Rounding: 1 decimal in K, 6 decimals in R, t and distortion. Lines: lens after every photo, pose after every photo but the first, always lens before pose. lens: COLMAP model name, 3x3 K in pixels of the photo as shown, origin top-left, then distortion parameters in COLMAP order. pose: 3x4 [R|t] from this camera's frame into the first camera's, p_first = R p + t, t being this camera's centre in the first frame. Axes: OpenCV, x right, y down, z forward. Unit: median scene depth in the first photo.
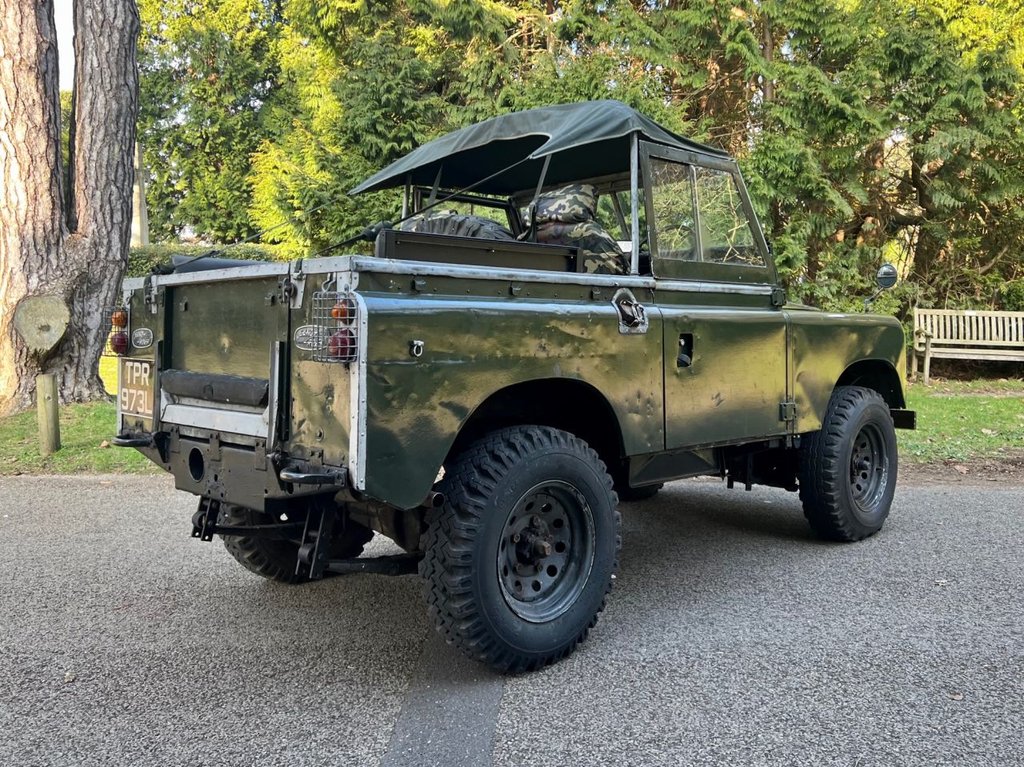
lens RADIAL K [[900.3, 0, 545.7], [0, 900.3, 320.3], [0, 0, 1]] dist [0.041235, -0.038849]
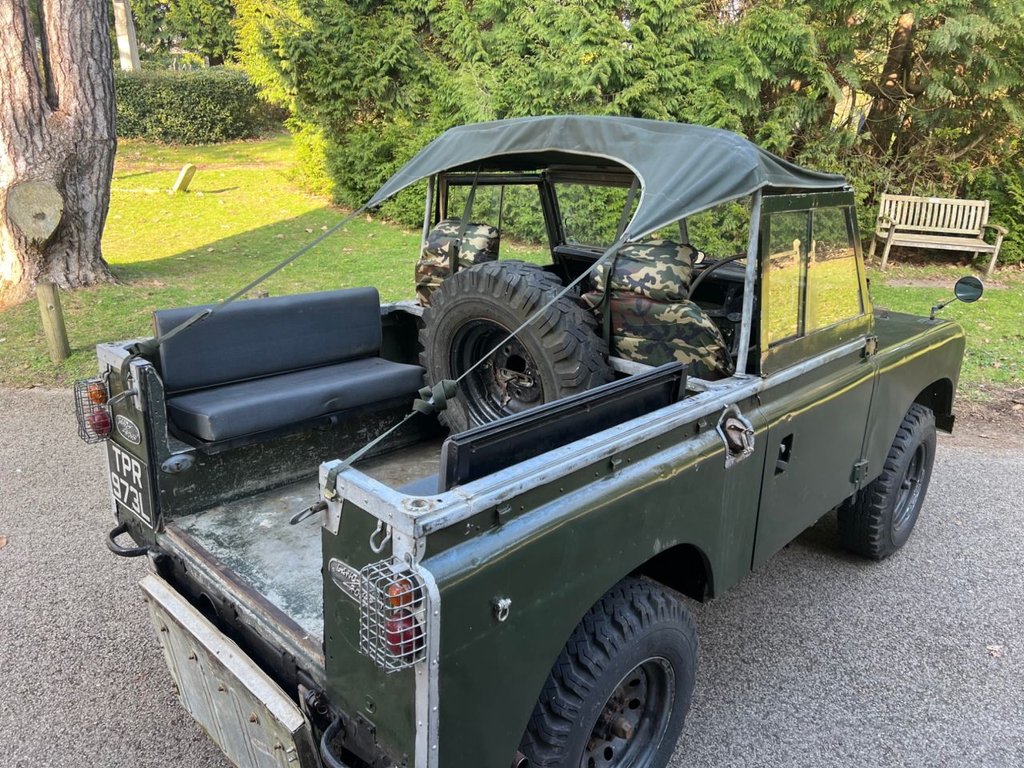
lens RADIAL K [[749.9, 0, 513.4], [0, 749.9, 369.0], [0, 0, 1]] dist [0.051330, -0.056759]
pose [[0.999309, 0.029002, 0.023230, -0.045131], [-0.034741, 0.951014, 0.307190, -0.098448], [-0.013183, -0.307785, 0.951365, 0.142591]]
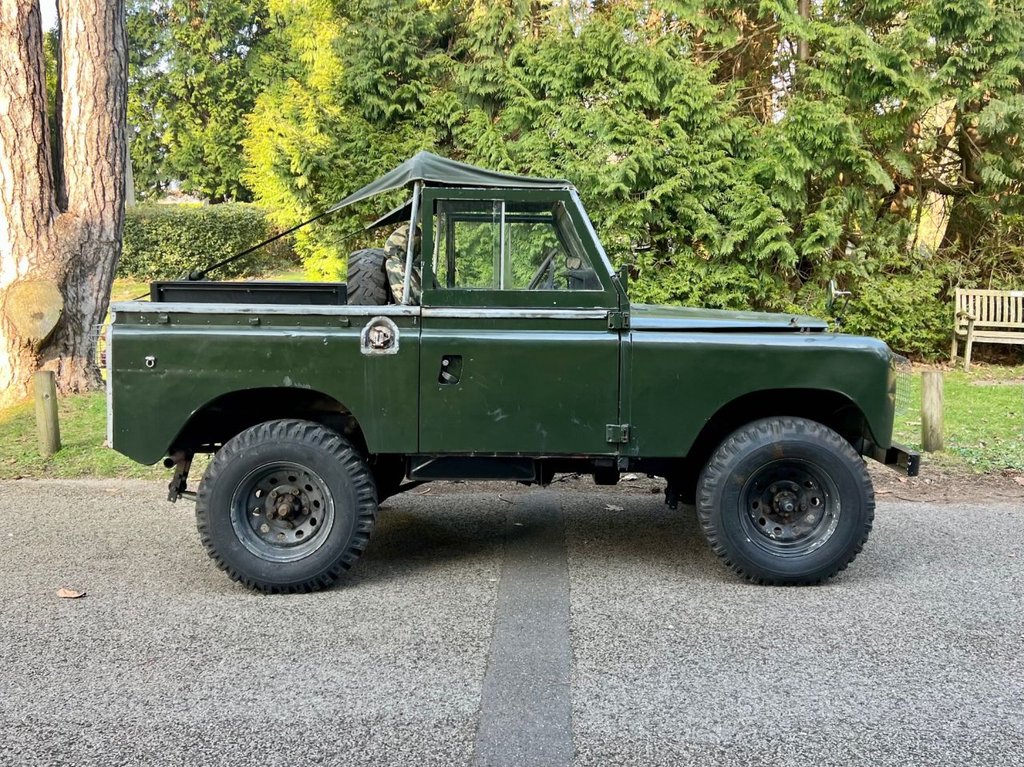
lens RADIAL K [[935.4, 0, 535.5], [0, 935.4, 344.1], [0, 0, 1]] dist [0.039458, -0.031689]
pose [[0.999950, 0.004415, -0.009009, -0.025038], [-0.003742, 0.997293, 0.073435, -0.033526], [0.009309, -0.073398, 0.997259, 0.025920]]
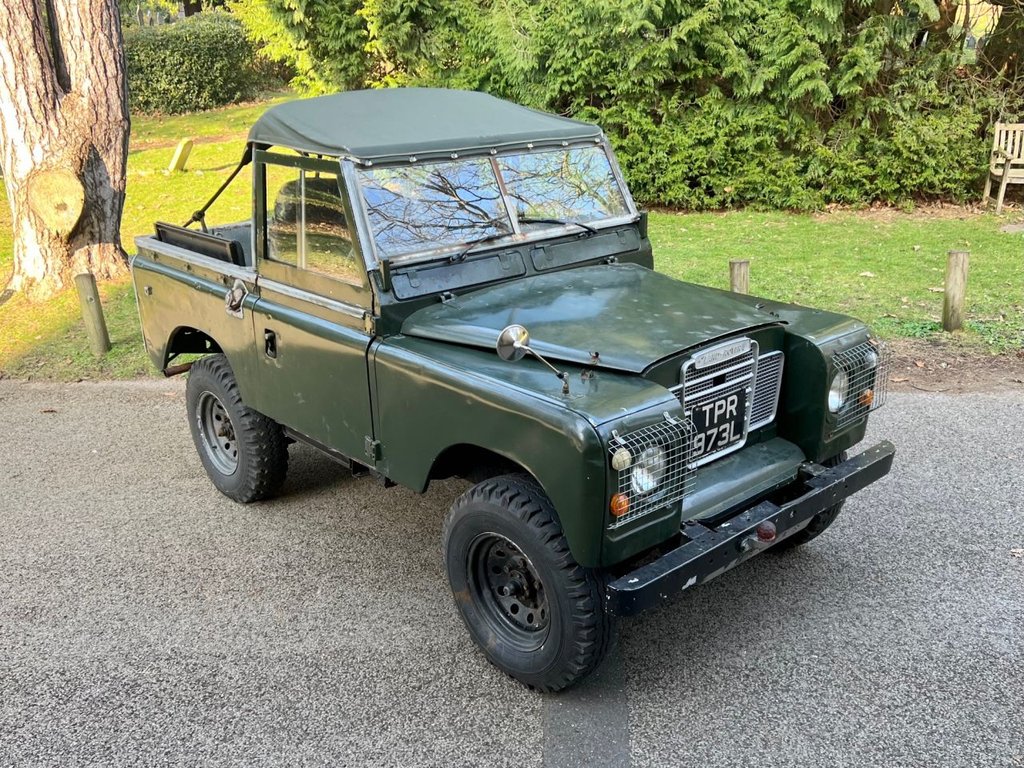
lens RADIAL K [[961.8, 0, 523.2], [0, 961.8, 410.6], [0, 0, 1]] dist [0.036582, -0.028557]
pose [[0.999308, -0.018633, -0.032208, -0.041672], [0.028533, 0.939318, 0.341859, -0.114793], [0.023883, -0.342541, 0.939199, -0.004742]]
